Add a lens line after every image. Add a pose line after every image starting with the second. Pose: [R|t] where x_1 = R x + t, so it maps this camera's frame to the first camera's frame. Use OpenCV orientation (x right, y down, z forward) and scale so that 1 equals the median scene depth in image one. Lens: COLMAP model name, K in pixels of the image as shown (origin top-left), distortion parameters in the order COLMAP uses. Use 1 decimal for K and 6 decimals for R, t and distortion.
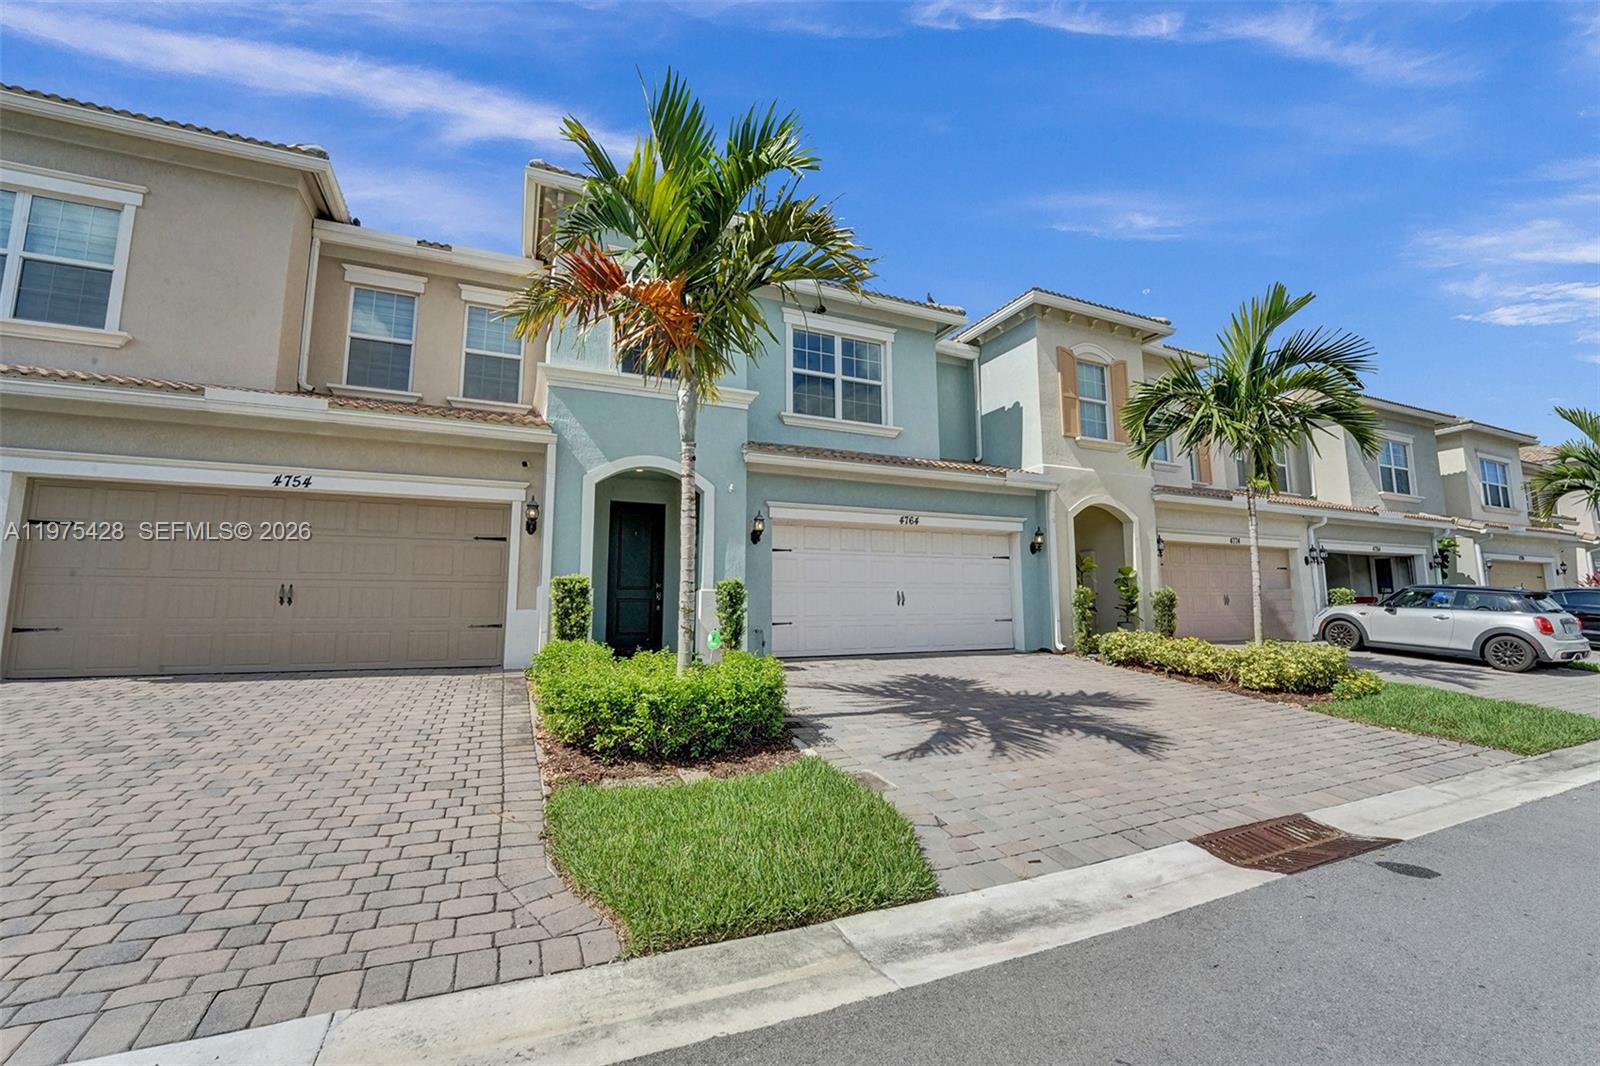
lens RADIAL K [[655.8, 0, 791.7], [0, 655.8, 527.6], [0, 0, 1]] dist [-0.029465, 0.003643]
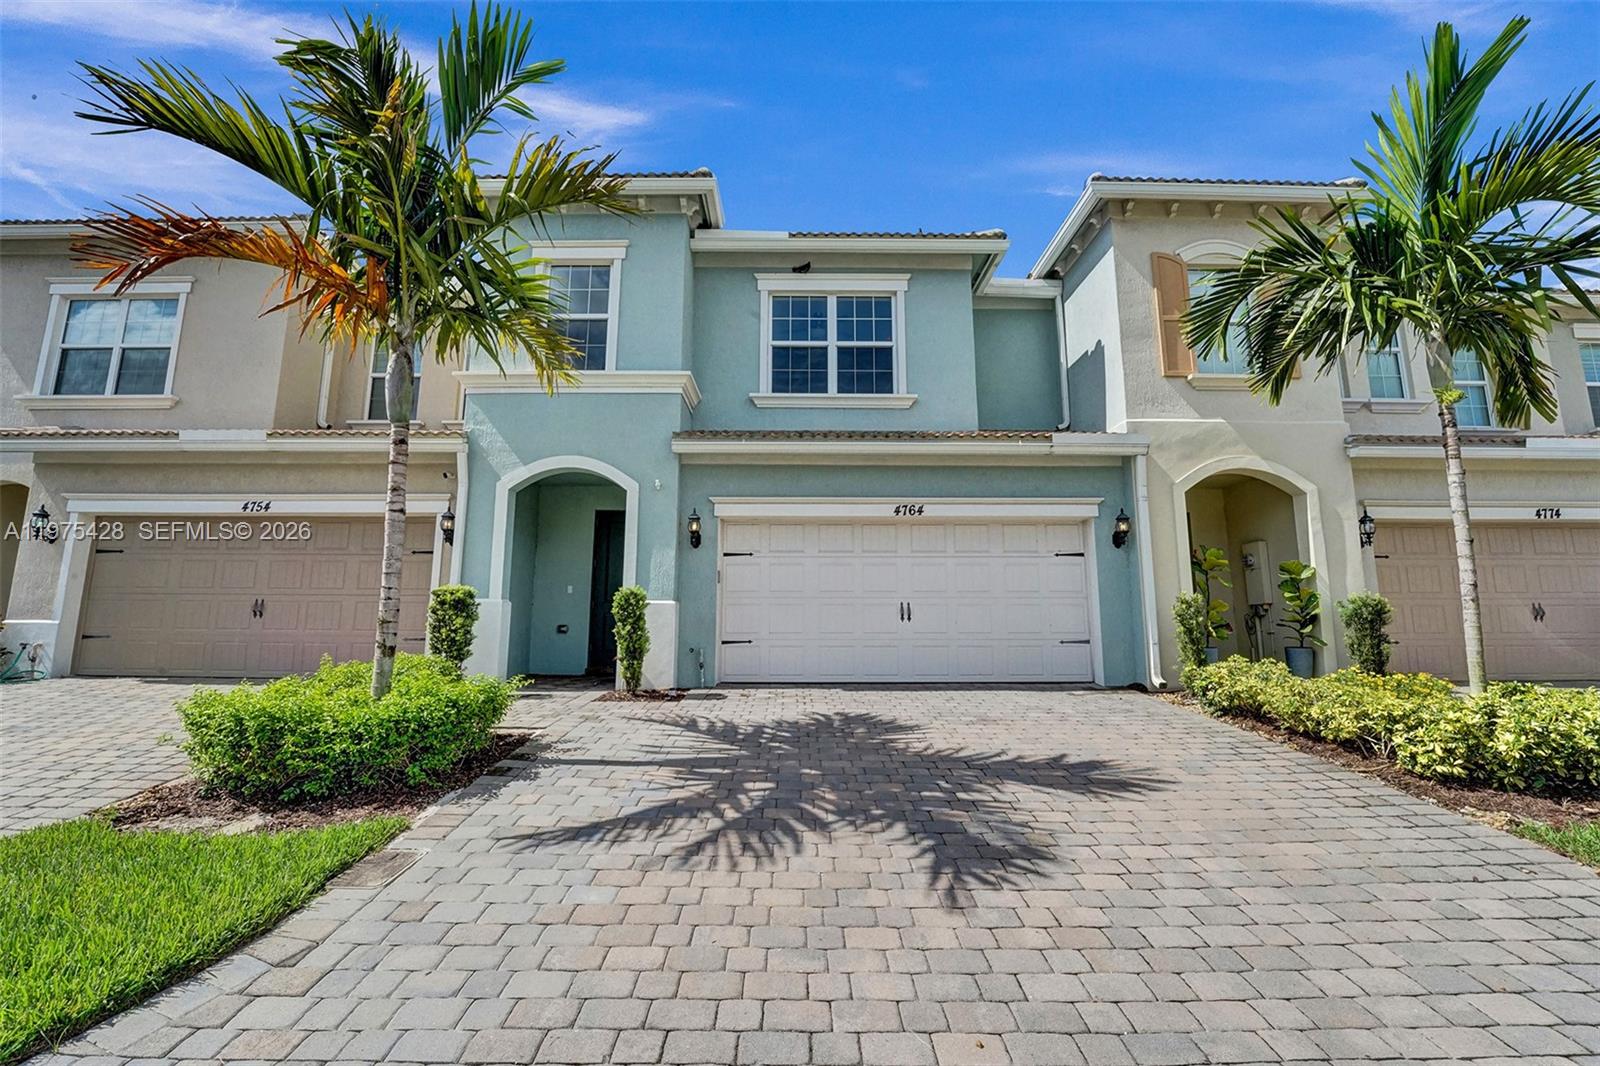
lens RADIAL K [[655.8, 0, 791.7], [0, 655.8, 527.6], [0, 0, 1]] dist [-0.029465, 0.003643]
pose [[0.916838, -0.055366, -0.395403, 0.388471], [0.043629, 0.998301, -0.038621, 0.036234], [0.396870, 0.018158, 0.917695, 0.259229]]
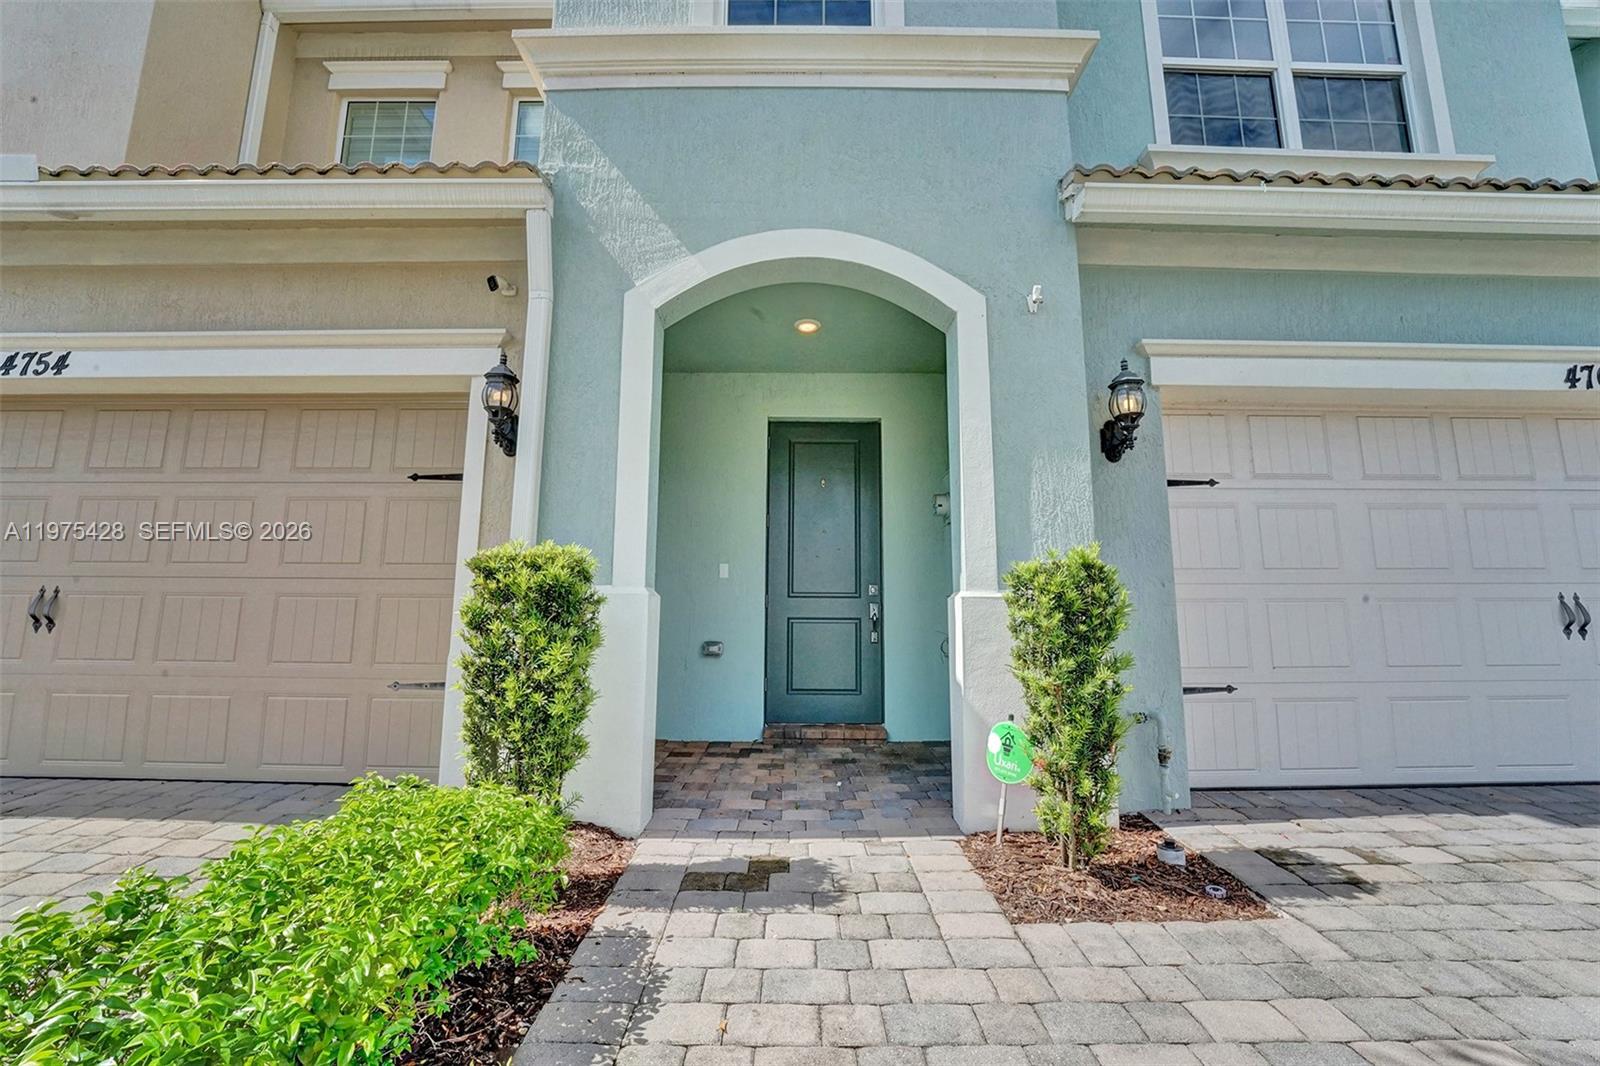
lens RADIAL K [[655.8, 0, 791.7], [0, 655.8, 527.6], [0, 0, 1]] dist [-0.029465, 0.003643]
pose [[0.917724, -0.051887, -0.393816, -0.076551], [0.041913, 0.998546, -0.033892, 0.063198], [0.395002, 0.014597, 0.918564, 0.600737]]
